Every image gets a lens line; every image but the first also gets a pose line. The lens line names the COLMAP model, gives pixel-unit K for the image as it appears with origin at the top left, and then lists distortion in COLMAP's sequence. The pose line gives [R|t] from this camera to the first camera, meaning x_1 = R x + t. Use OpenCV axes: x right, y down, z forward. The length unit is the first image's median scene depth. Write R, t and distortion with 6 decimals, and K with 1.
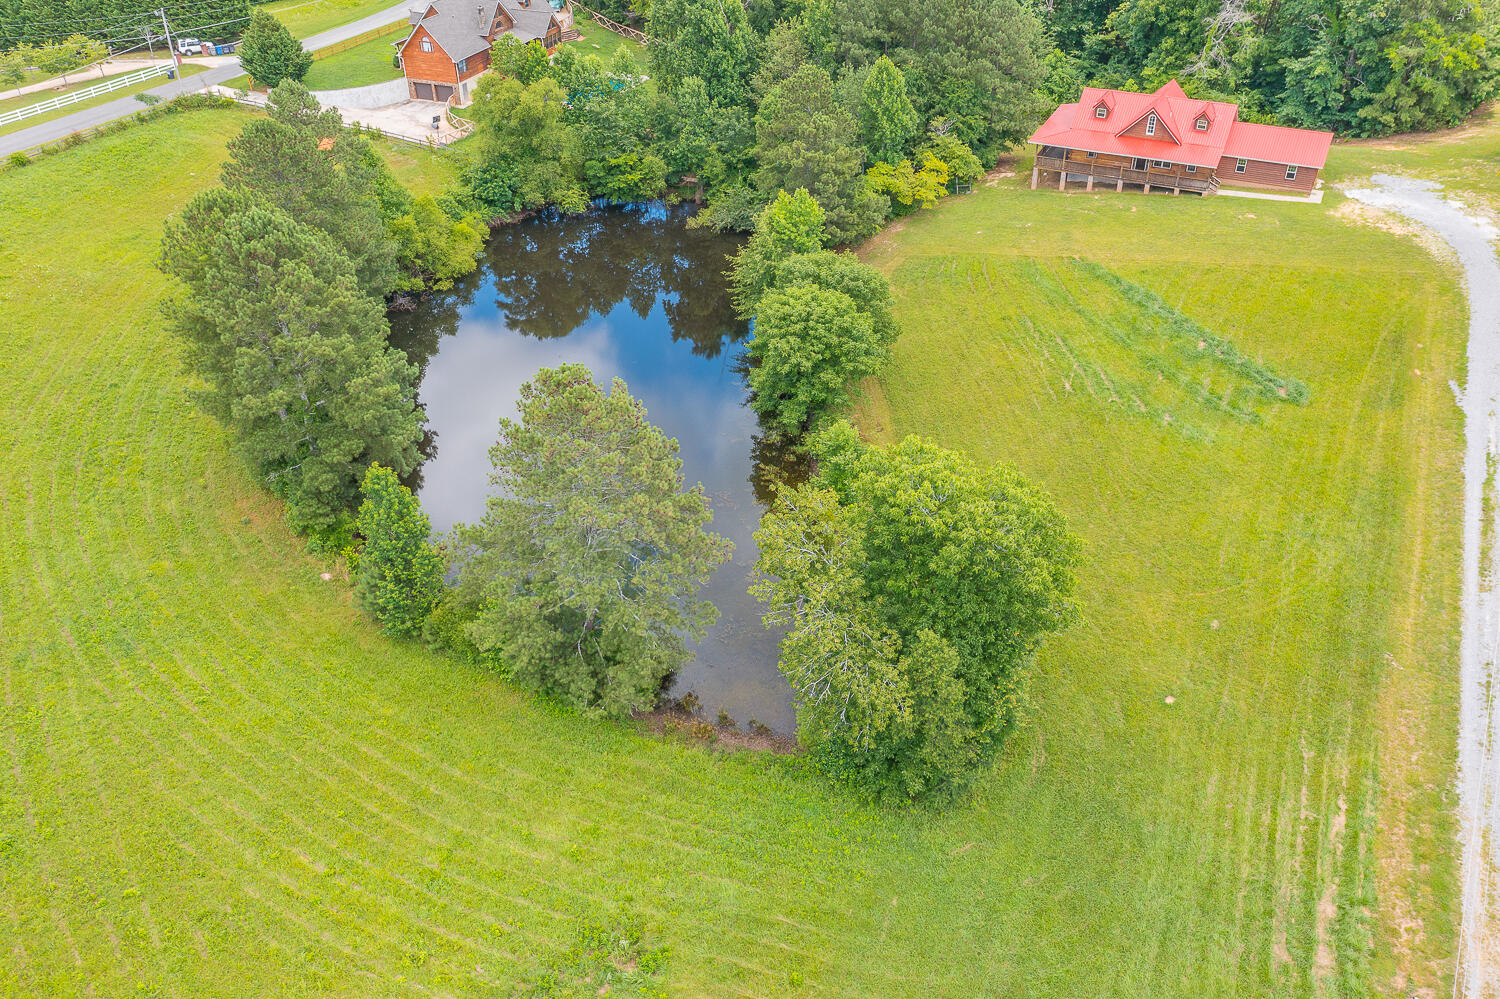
lens RADIAL K [[1183.0, 0, 744.8], [0, 1183.0, 500.2], [0, 0, 1]] dist [-0.006791, 0.005239]
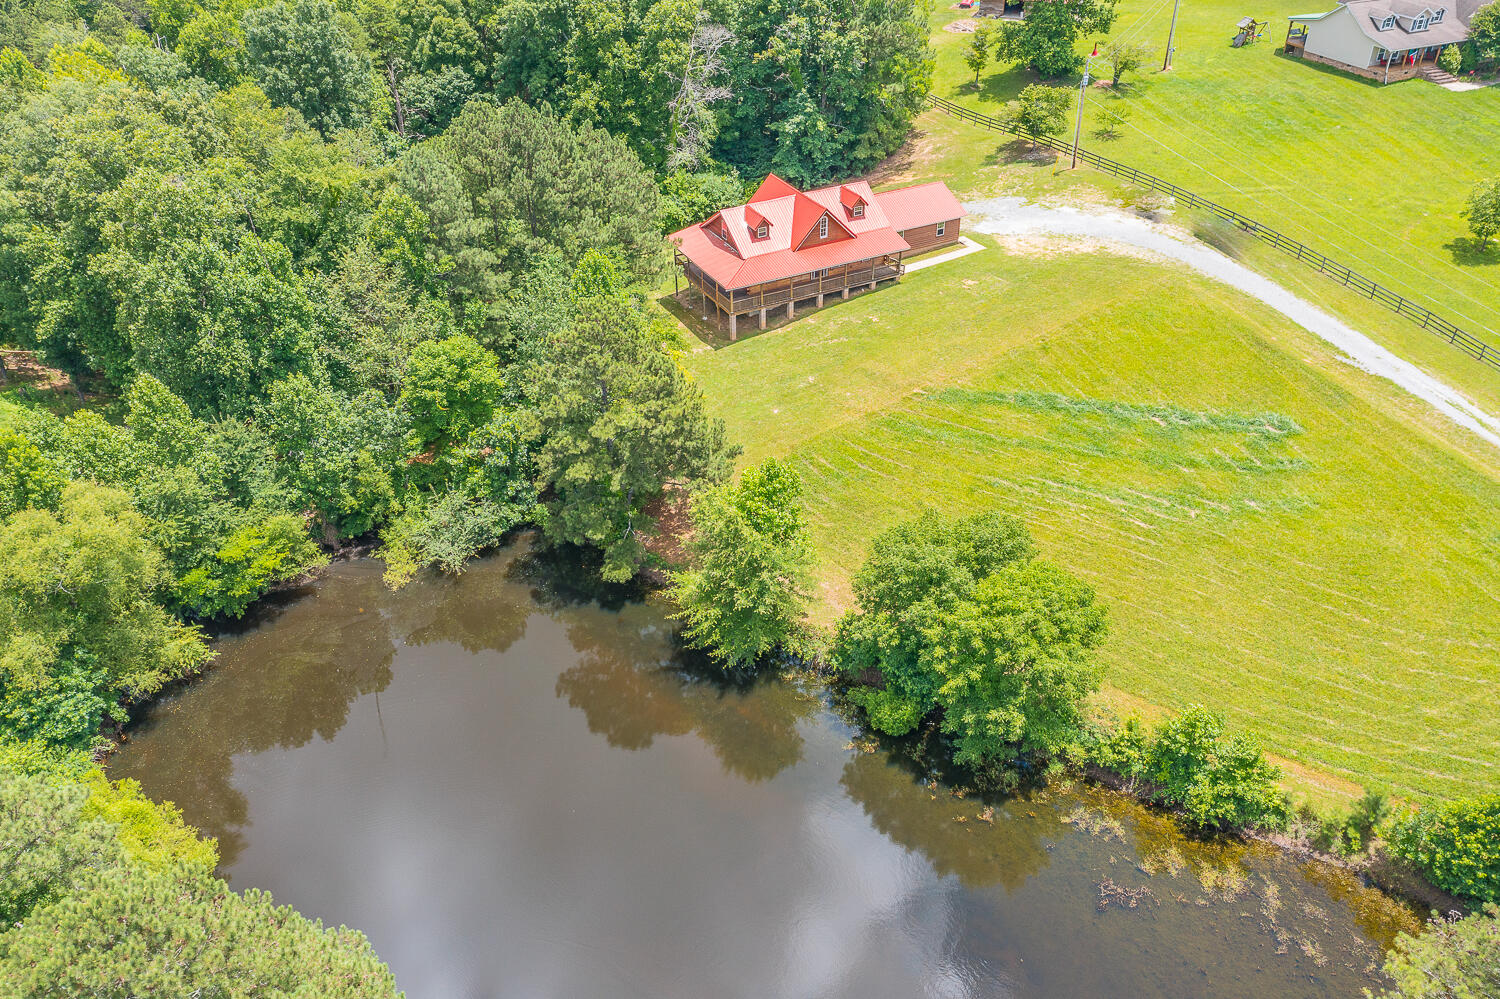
lens RADIAL K [[1183.0, 0, 753.2], [0, 1183.0, 497.2], [0, 0, 1]] dist [-0.006791, 0.005239]
pose [[0.575512, -0.451741, 0.681700, -0.504734], [0.475566, 0.863017, 0.170407, -0.416686], [-0.665299, 0.226122, 0.711510, 0.582089]]
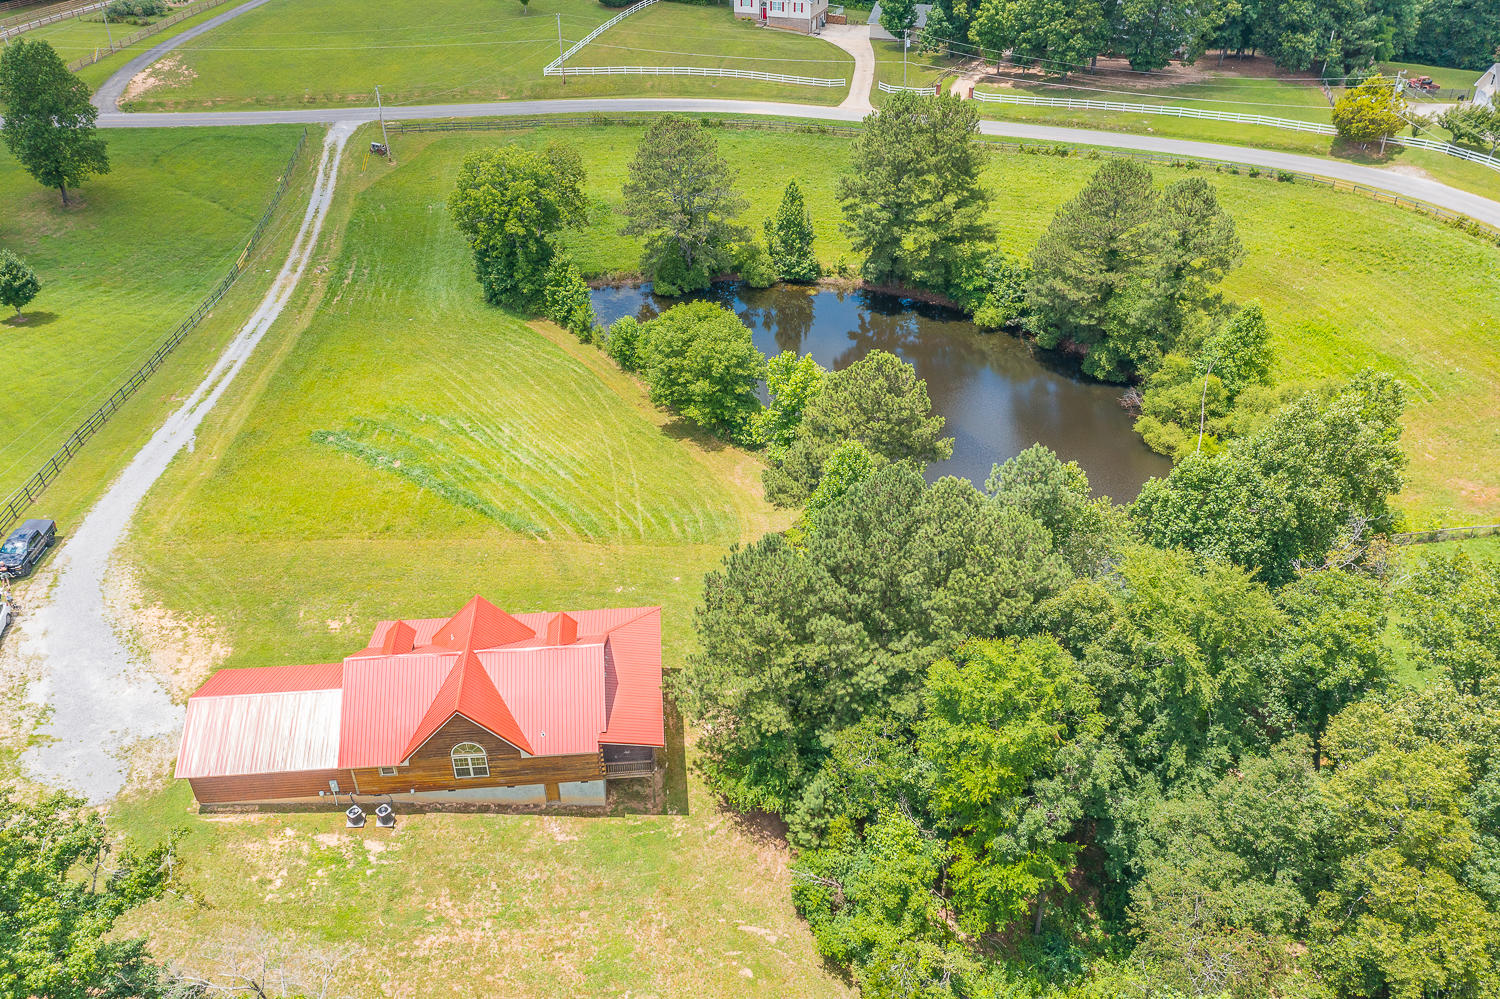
lens RADIAL K [[1183.0, 0, 745.2], [0, 1183.0, 494.3], [0, 0, 1]] dist [-0.006791, 0.005239]
pose [[-0.853384, 0.311926, -0.417657, 0.606676], [-0.282366, 0.396880, 0.873359, -1.225694], [0.438183, 0.863243, -0.250614, 1.514420]]
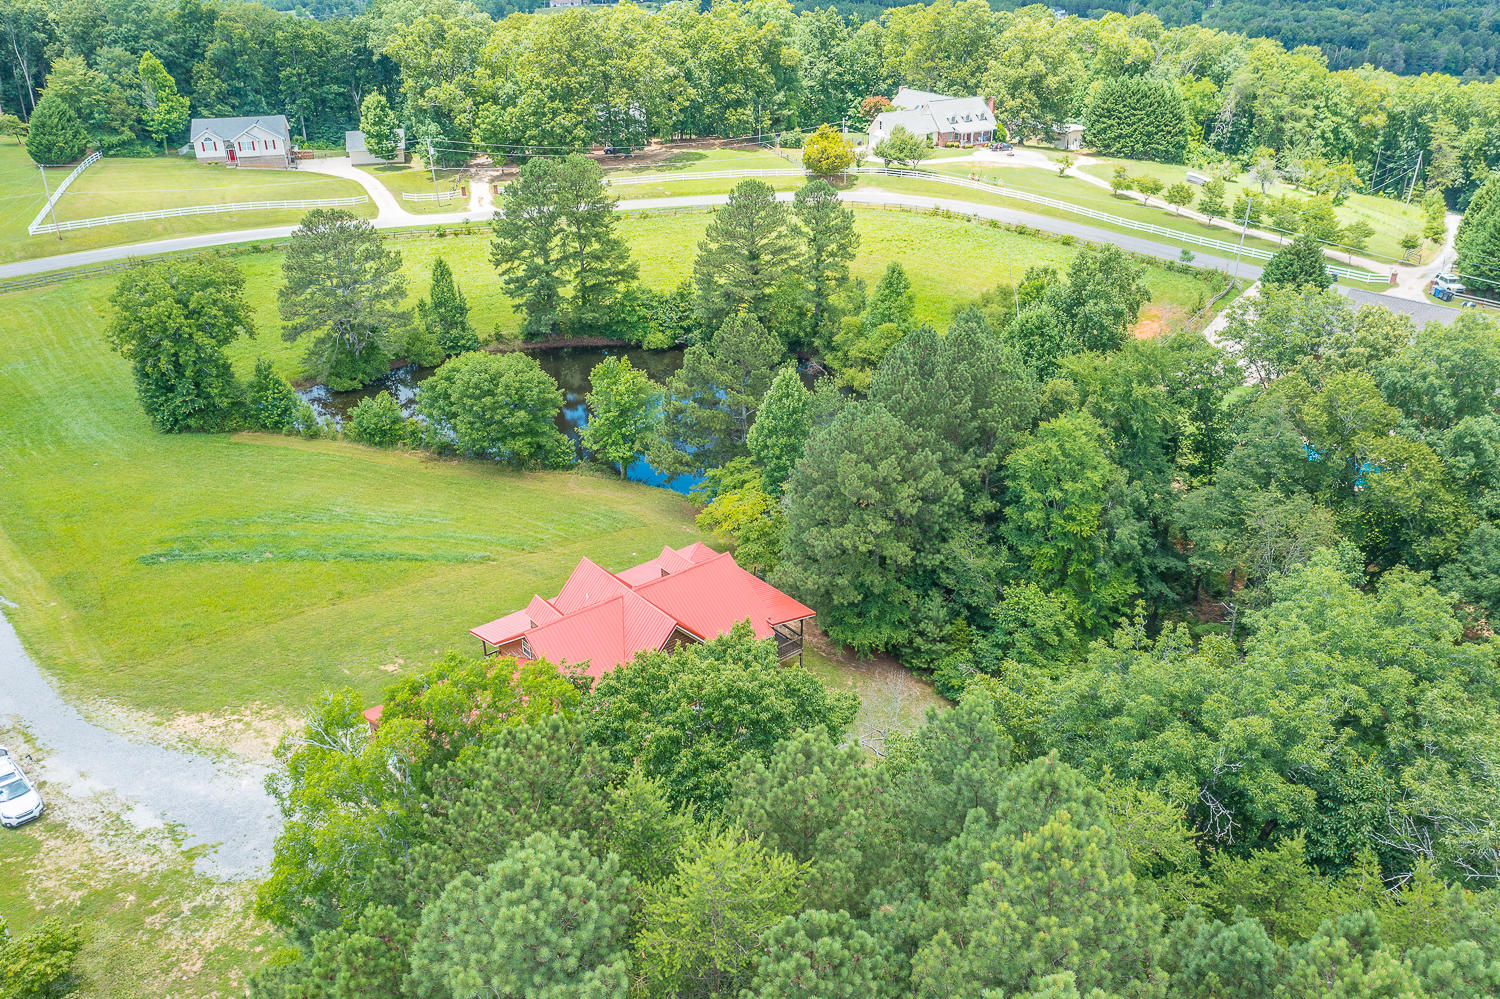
lens RADIAL K [[1183.0, 0, 746.2], [0, 1183.0, 496.4], [0, 0, 1]] dist [-0.006791, 0.005239]
pose [[-0.406462, 0.426945, -0.807779, 1.064479], [-0.518471, 0.620193, 0.588684, -1.015355], [0.752314, 0.658088, -0.030727, 1.372149]]
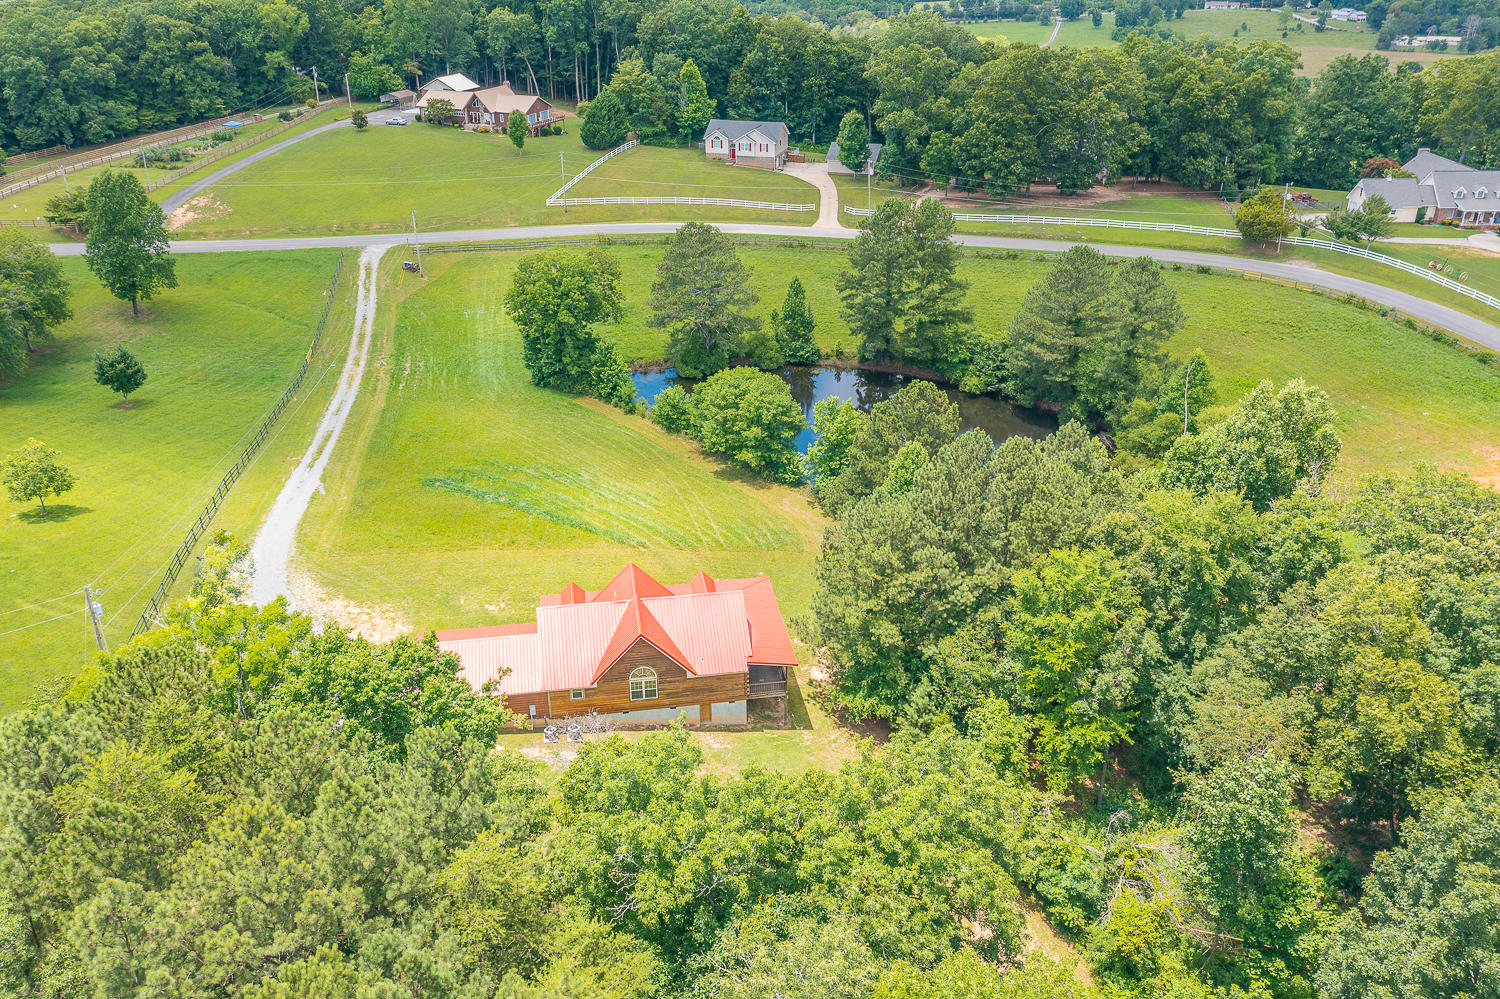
lens RADIAL K [[1183.0, 0, 745.6], [0, 1183.0, 494.9], [0, 0, 1]] dist [-0.006791, 0.005239]
pose [[-0.810195, 0.284470, -0.512505, 0.868765], [-0.323560, 0.512021, 0.795703, -1.298468], [0.488767, 0.810501, -0.322794, 1.616531]]
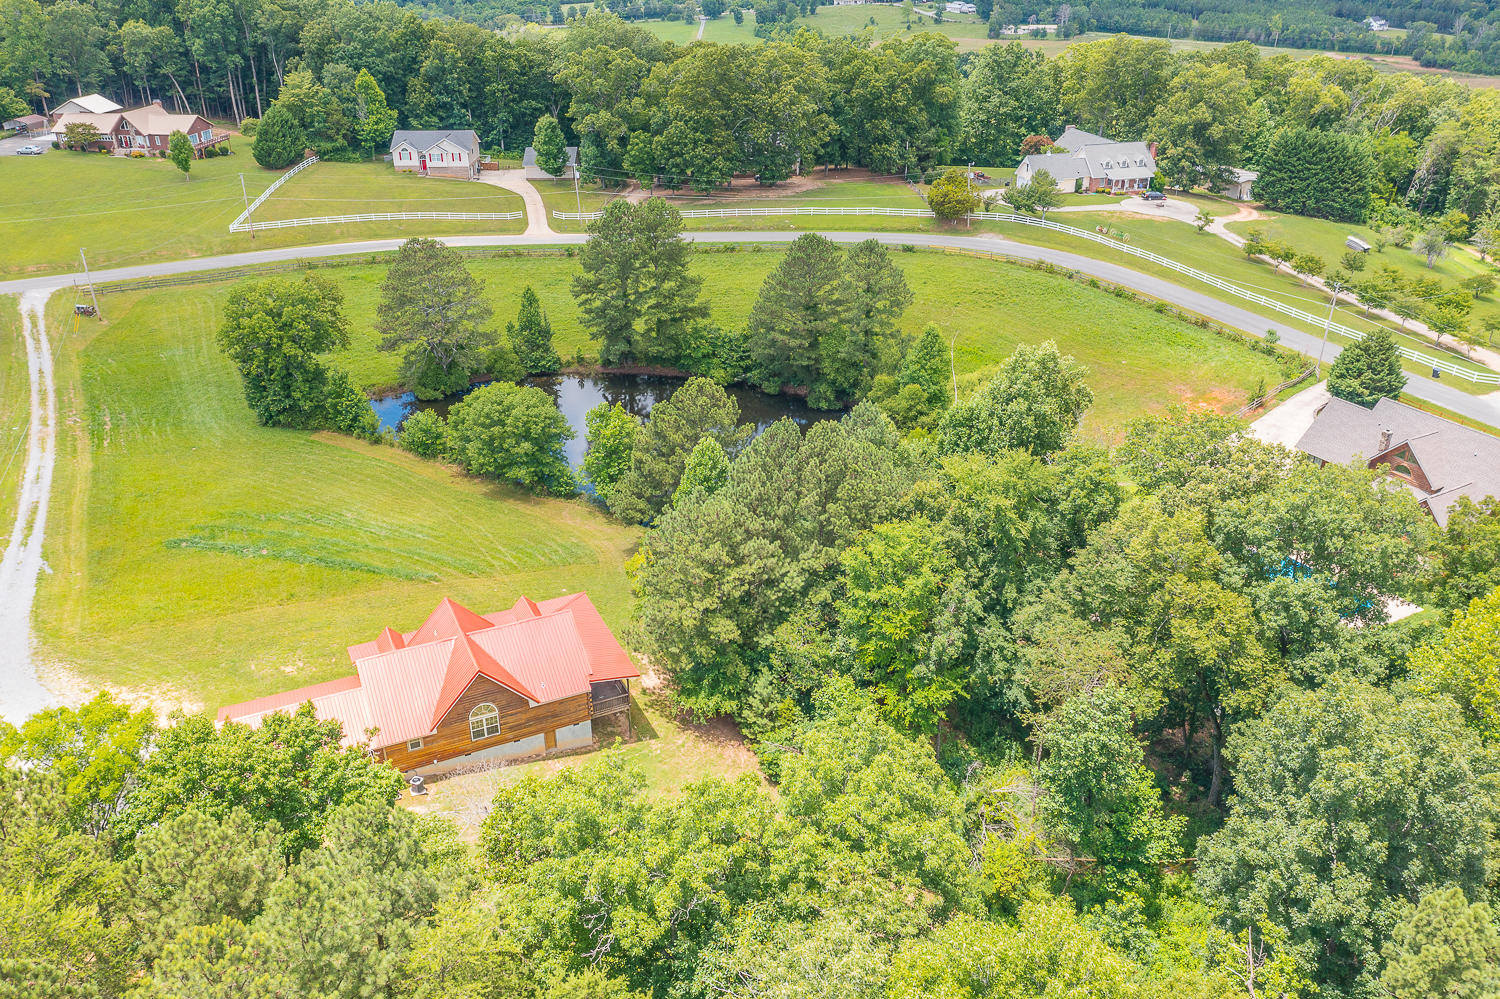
lens RADIAL K [[1183.0, 0, 743.9], [0, 1183.0, 496.6], [0, 0, 1]] dist [-0.006791, 0.005239]
pose [[-0.615486, 0.375211, -0.693104, 0.932290], [-0.444087, 0.561421, 0.698279, -1.256347], [0.651125, 0.737580, -0.178921, 1.557746]]
